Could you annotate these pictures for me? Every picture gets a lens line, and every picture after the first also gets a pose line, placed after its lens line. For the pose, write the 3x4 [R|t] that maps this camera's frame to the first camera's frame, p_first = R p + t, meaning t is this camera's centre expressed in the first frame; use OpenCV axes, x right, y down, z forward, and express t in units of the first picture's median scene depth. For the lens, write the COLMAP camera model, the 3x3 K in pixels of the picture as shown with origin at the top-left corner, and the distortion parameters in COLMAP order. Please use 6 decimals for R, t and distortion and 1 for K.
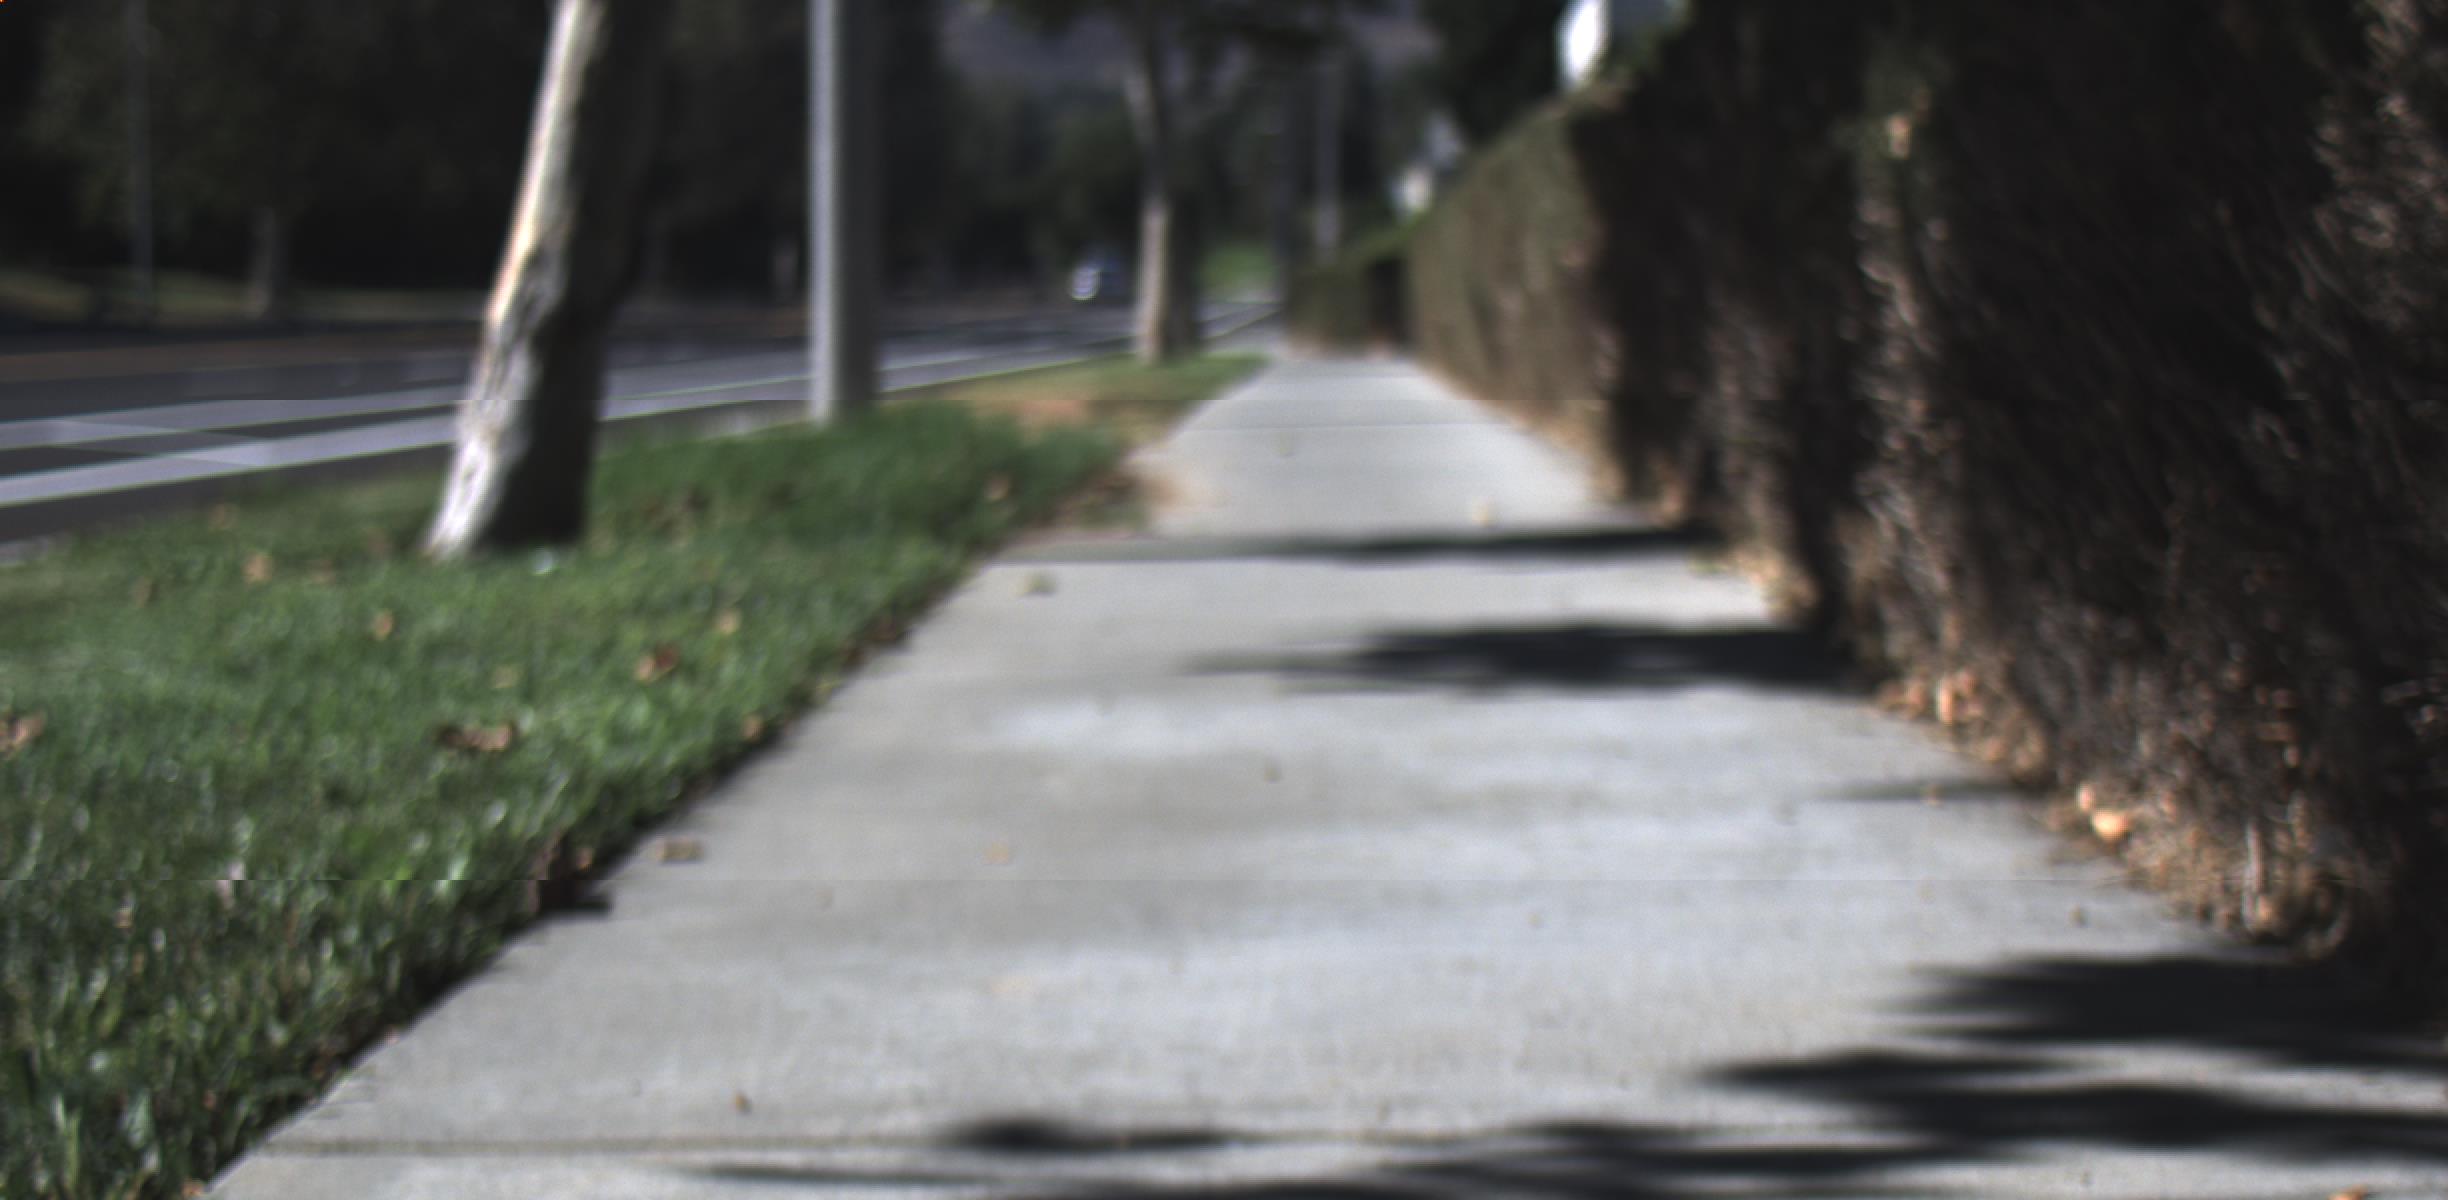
lens RADIAL K [[4102.6, 0, 1224.0], [0, 4102.6, 600.0], [0, 0, 1]] dist [0.014207, 0.022919]
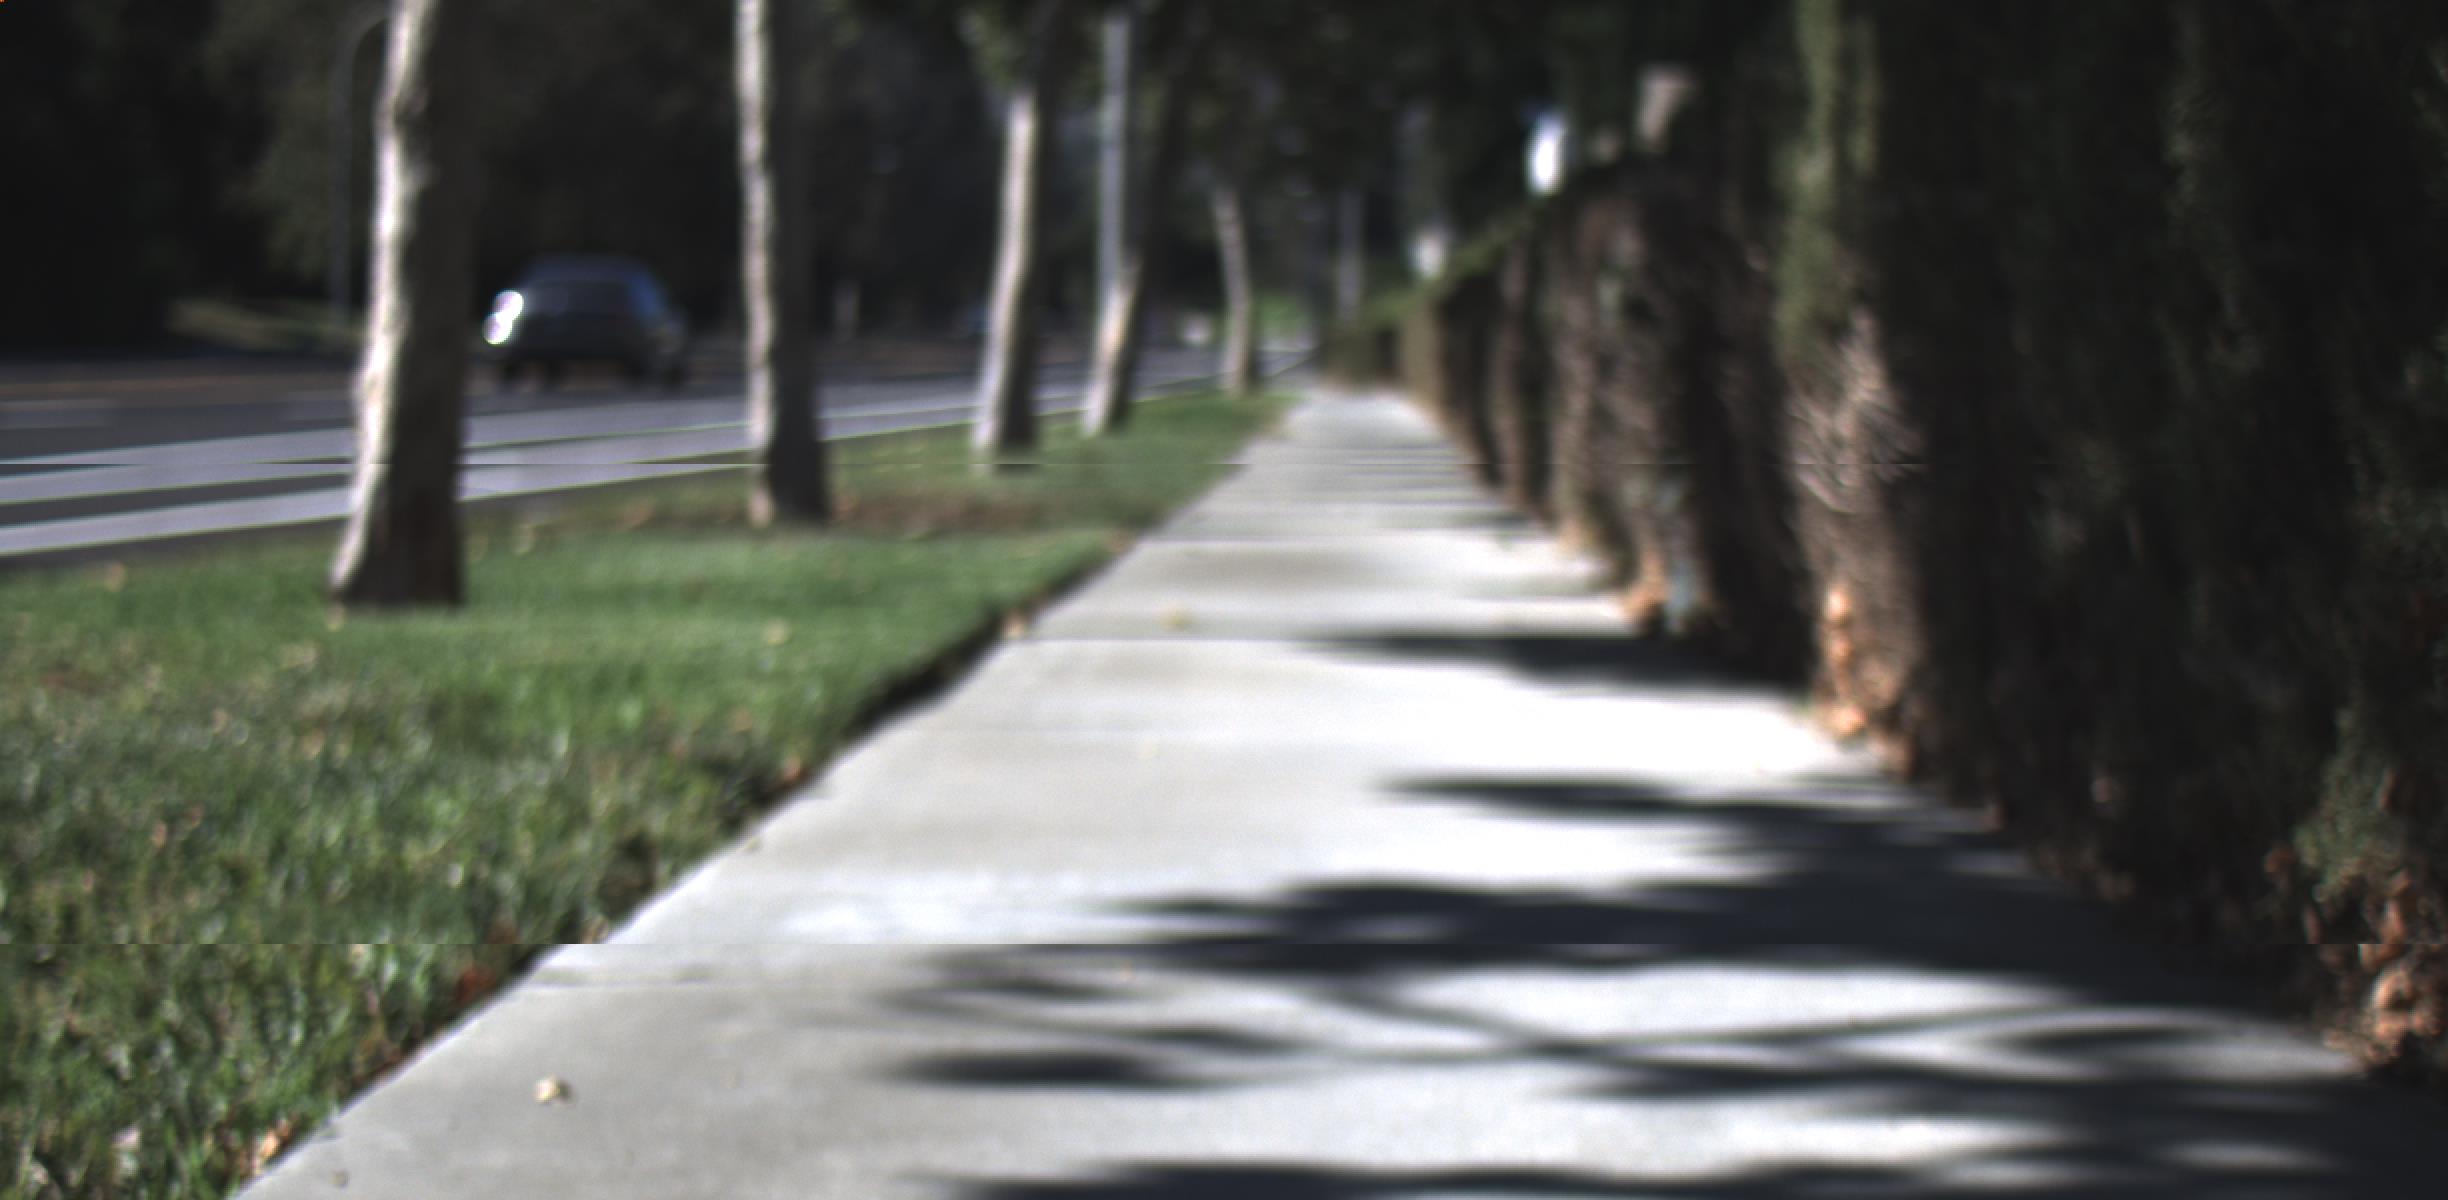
lens RADIAL K [[4828.6, 0, 1224.0], [0, 4828.6, 600.0], [0, 0, 1]] dist [0.047561, 0.349843]
pose [[0.999846, 0.017519, 0.001051, -0.012835], [-0.017495, 0.999666, -0.019014, 0.029074], [-0.001384, 0.018993, 0.999819, -0.437173]]
